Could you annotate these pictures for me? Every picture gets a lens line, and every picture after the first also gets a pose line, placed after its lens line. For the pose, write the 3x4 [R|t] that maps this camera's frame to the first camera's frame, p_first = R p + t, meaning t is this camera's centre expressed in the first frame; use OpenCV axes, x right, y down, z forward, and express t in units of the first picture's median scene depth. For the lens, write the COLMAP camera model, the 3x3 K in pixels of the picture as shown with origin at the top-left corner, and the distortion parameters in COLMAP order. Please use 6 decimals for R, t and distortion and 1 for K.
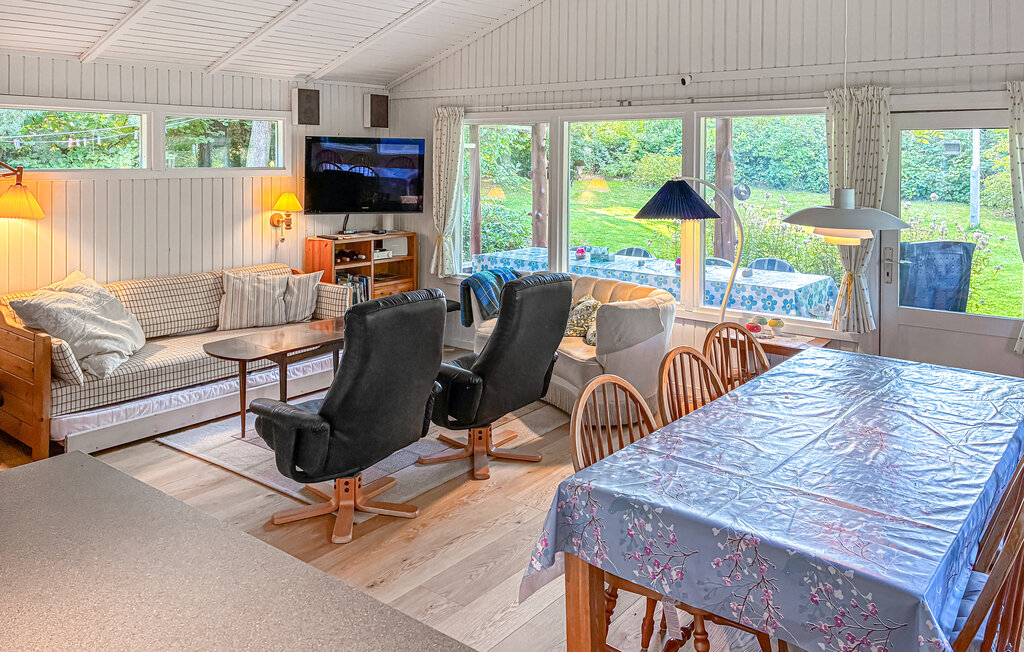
lens RADIAL K [[794.5, 0, 512.0], [0, 794.5, 326.0], [0, 0, 1]] dist [0.009184, -0.001250]
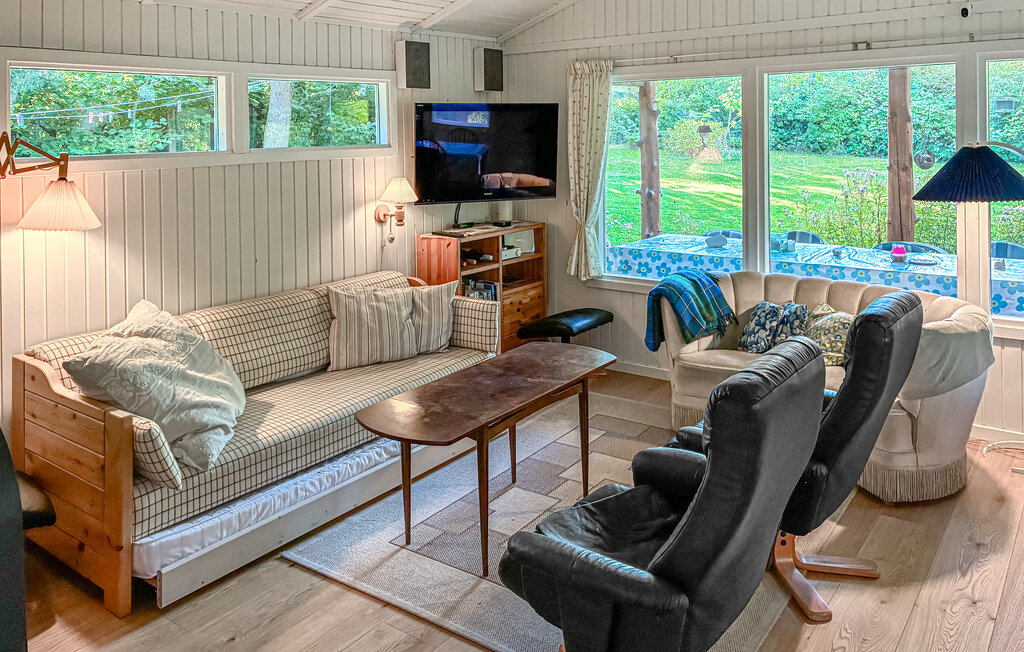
lens RADIAL K [[799.4, 0, 508.1], [0, 799.4, 286.9], [0, 0, 1]] dist [0.008505, -0.003210]
pose [[0.999370, -0.030206, 0.018607, -0.201851], [0.030463, 0.999443, -0.013661, -0.051567], [-0.018184, 0.014219, 0.999734, 0.246853]]
